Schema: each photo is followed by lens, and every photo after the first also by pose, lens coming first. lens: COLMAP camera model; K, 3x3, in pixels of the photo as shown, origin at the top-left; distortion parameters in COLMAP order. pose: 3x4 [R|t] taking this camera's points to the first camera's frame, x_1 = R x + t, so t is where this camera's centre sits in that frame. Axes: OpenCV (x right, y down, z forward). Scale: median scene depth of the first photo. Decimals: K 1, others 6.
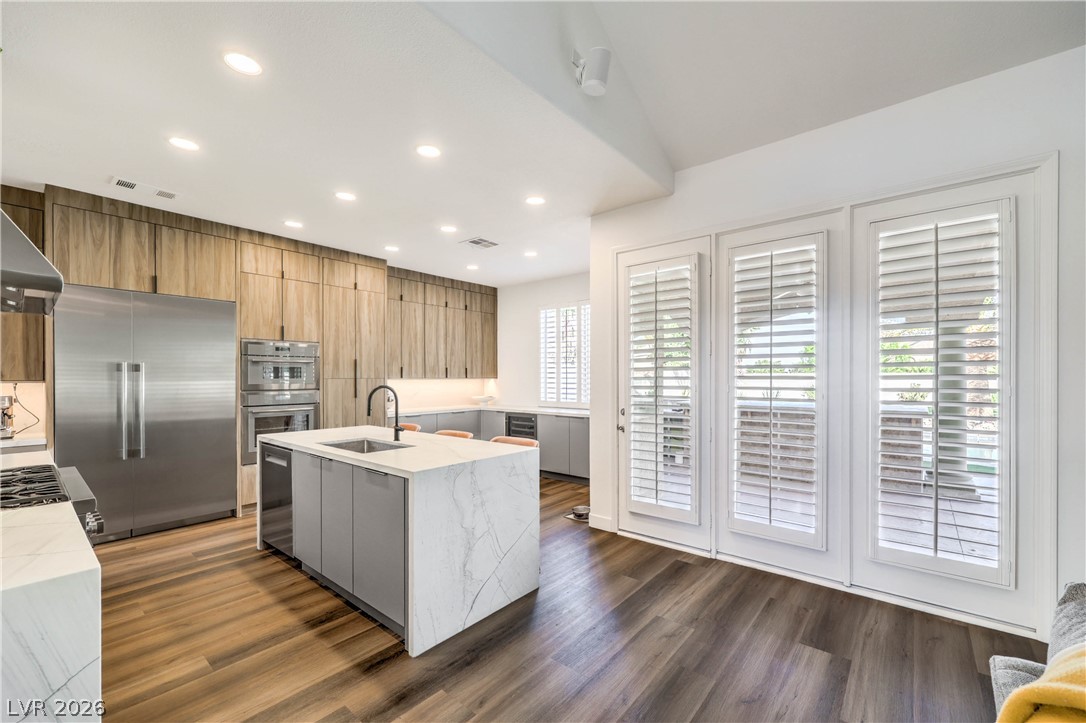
lens RADIAL K [[439.4, 0, 544.6], [0, 439.4, 371.4], [0, 0, 1]] dist [-0.001935, 0.000020]
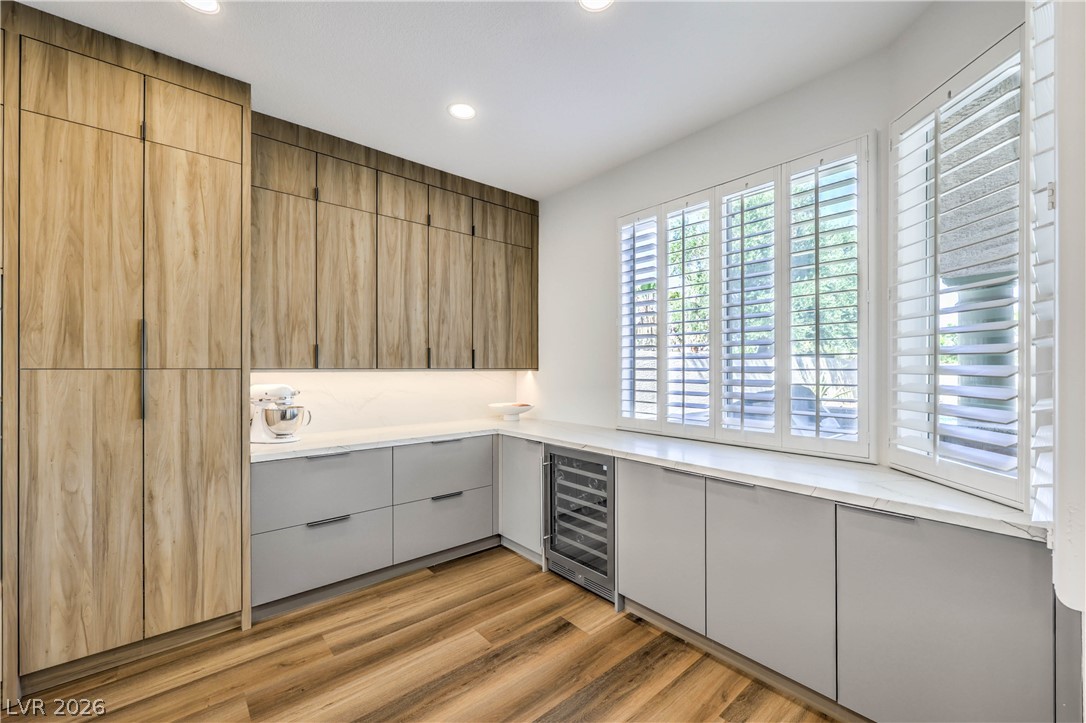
lens RADIAL K [[439.4, 0, 545.9], [0, 439.4, 364.4], [0, 0, 1]] dist [-0.001935, 0.000020]
pose [[0.986555, 0.000217, -0.163427, -0.012920], [0.000128, 0.999998, 0.002100, 0.008901], [0.163427, -0.002093, 0.986553, 0.542850]]
